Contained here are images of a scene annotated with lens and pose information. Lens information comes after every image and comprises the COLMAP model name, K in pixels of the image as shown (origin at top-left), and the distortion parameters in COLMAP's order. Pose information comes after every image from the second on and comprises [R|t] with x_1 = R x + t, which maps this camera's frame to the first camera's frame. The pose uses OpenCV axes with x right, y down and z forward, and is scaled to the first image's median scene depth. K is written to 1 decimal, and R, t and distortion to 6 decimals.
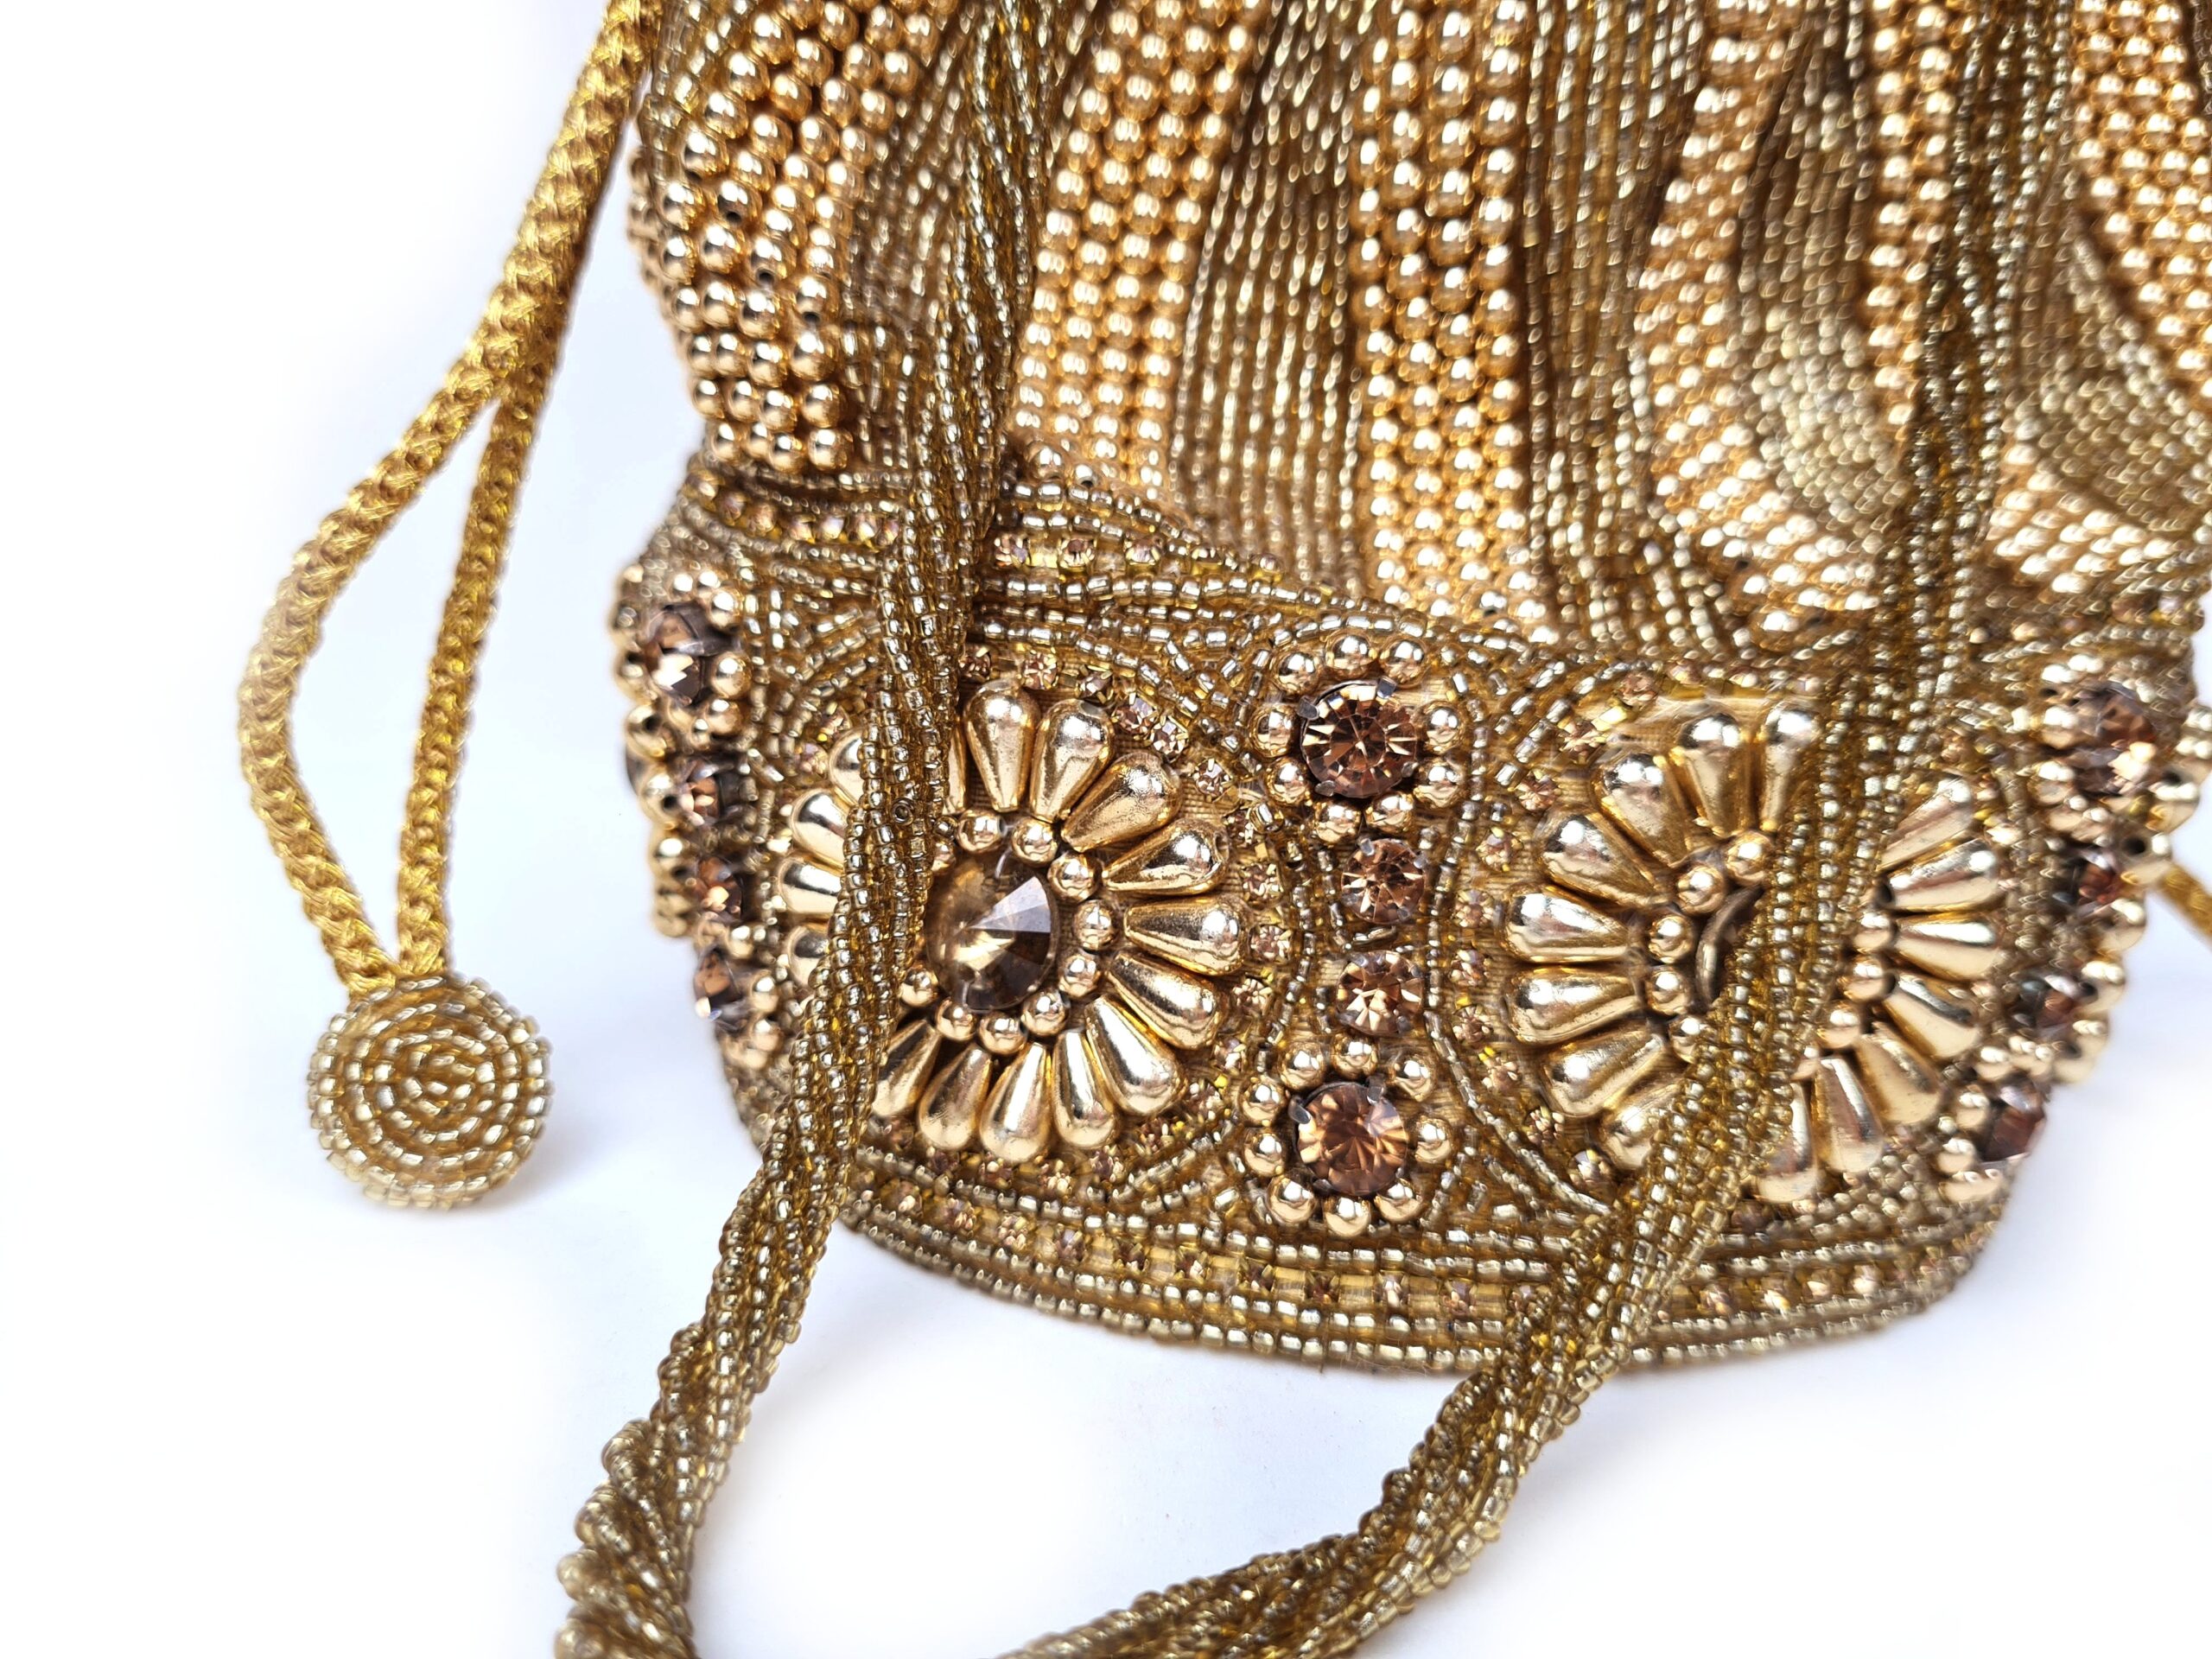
lens RADIAL K [[1887.6, 0, 1106.4], [0, 1887.6, 924.7], [0, 0, 1]] dist [-0.042438, -0.005552]
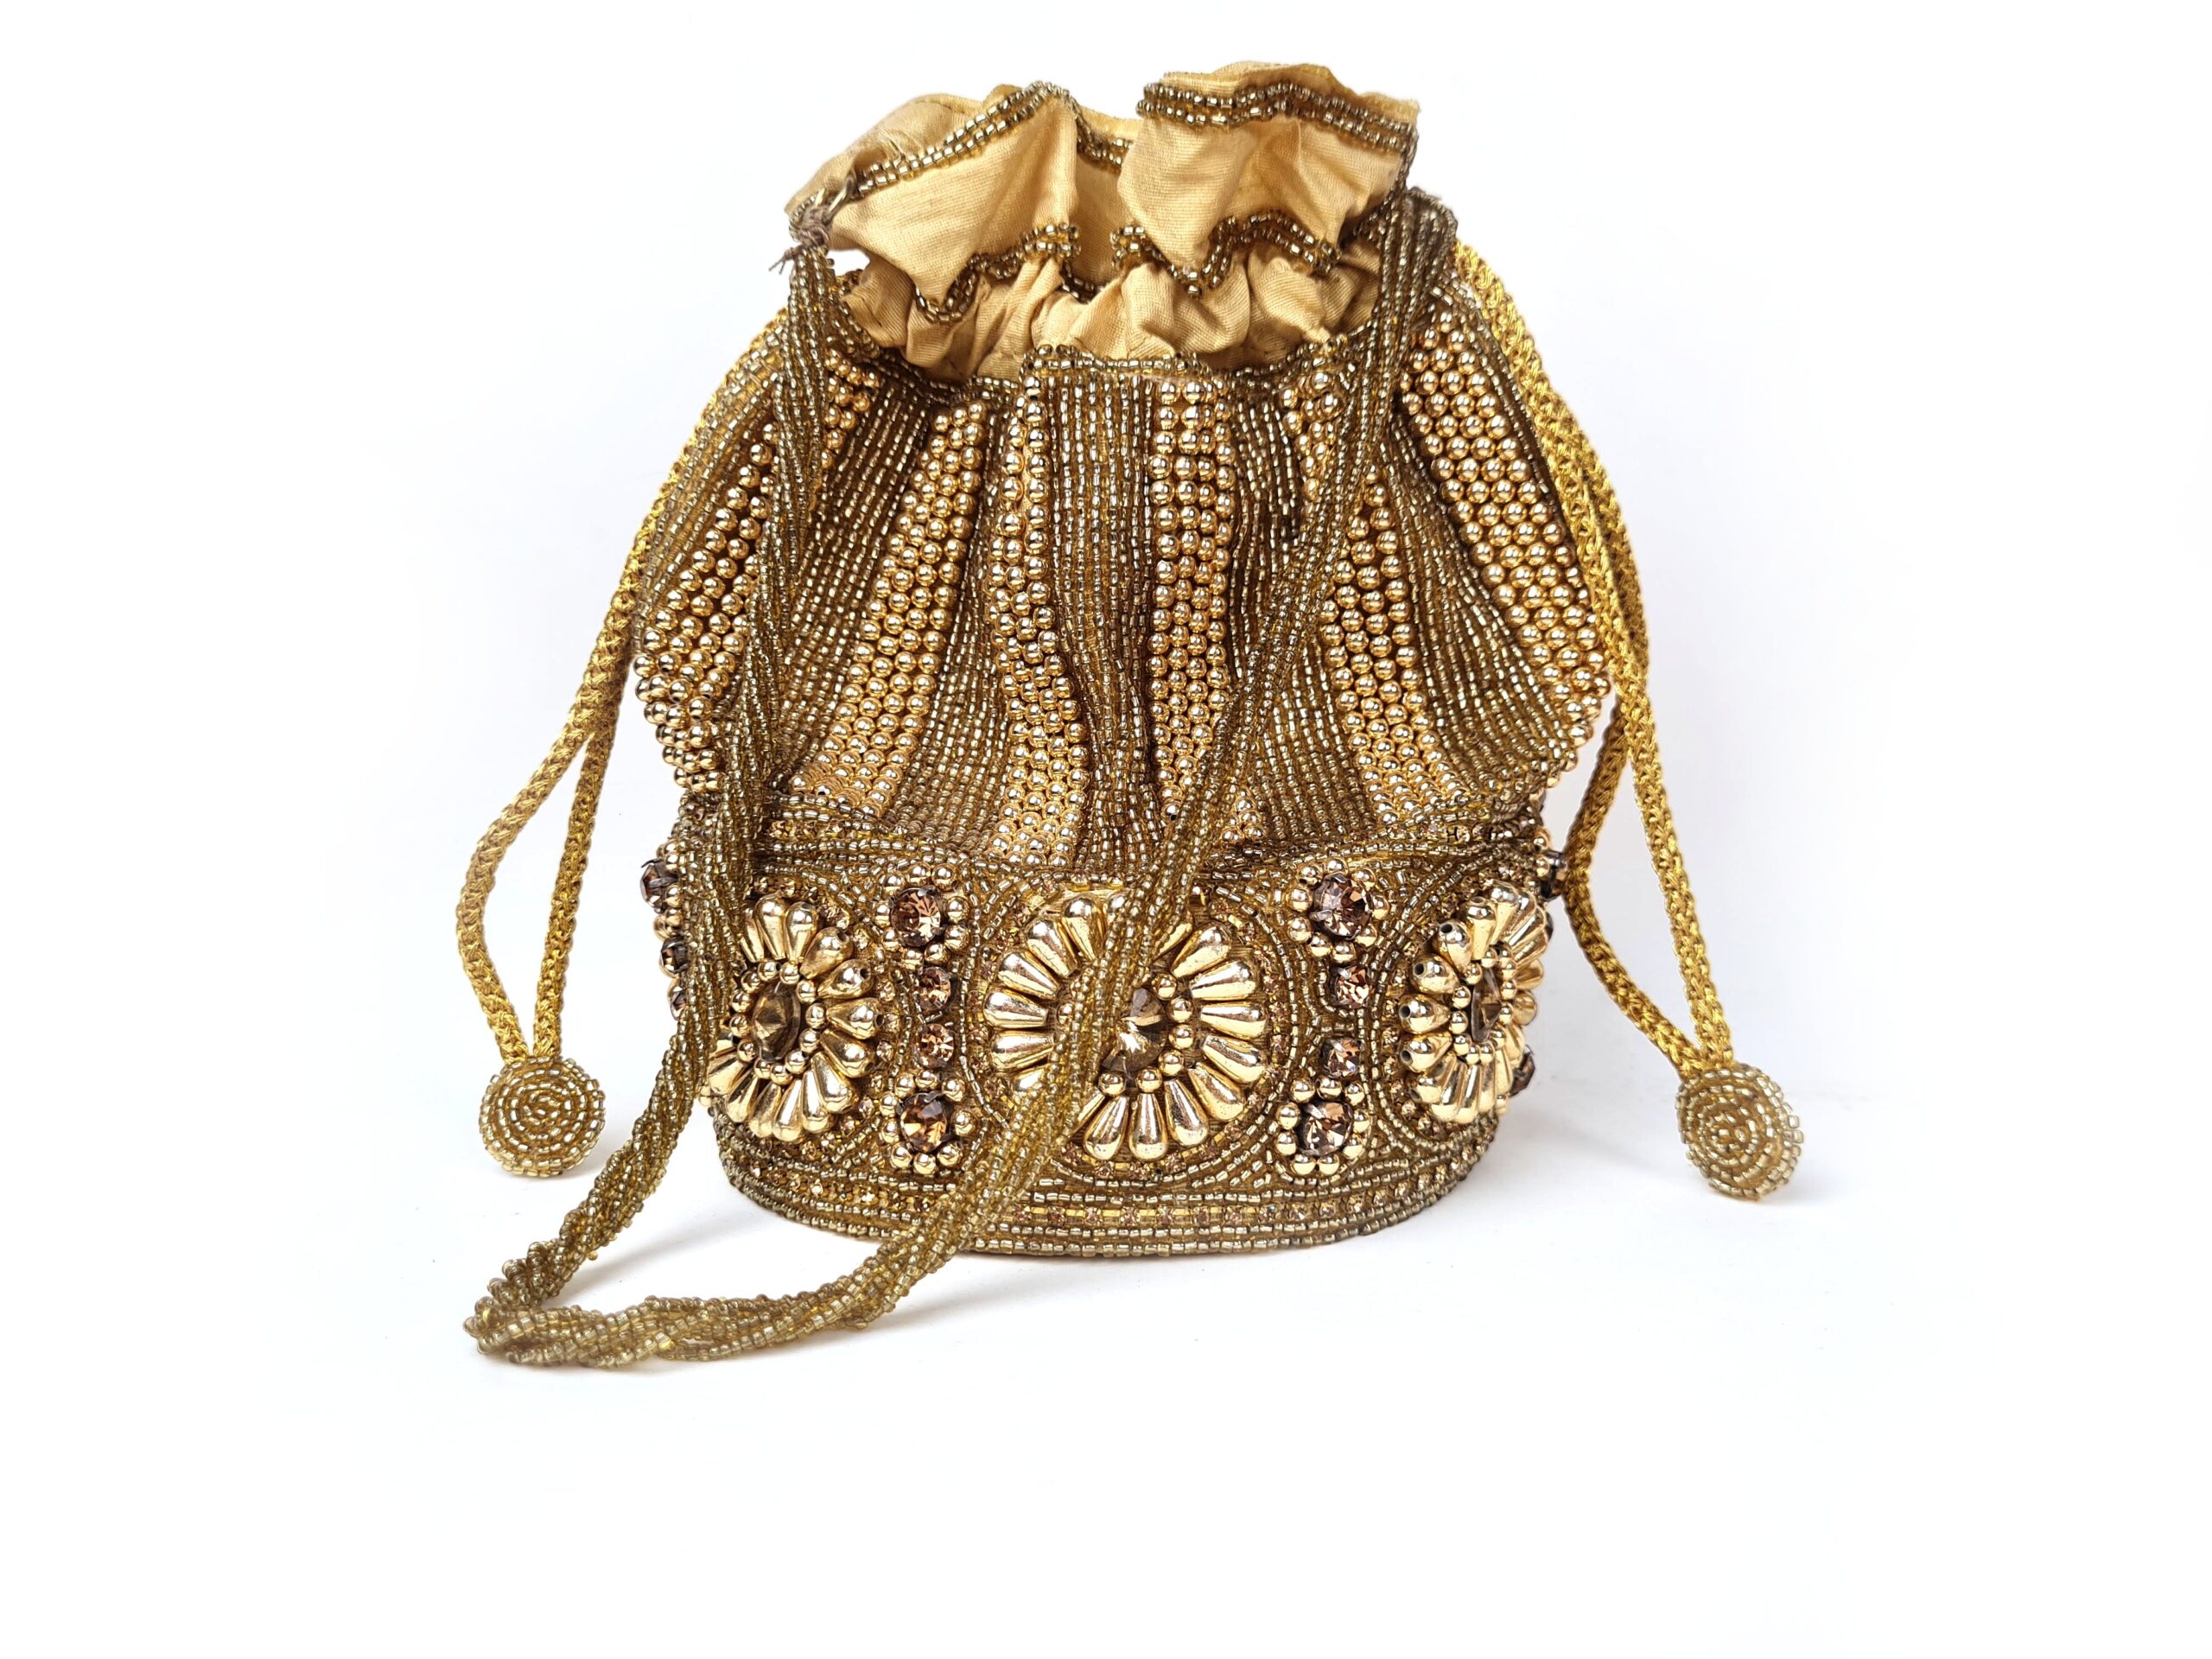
lens RADIAL K [[1887.6, 0, 1106.4], [0, 1887.6, 924.7], [0, 0, 1]] dist [-0.042438, -0.005552]
pose [[0.965942, -0.026704, -0.257377, 0.756705], [-0.004828, 0.992627, -0.121109, 0.135607], [0.258714, 0.118227, 0.958692, -0.774862]]
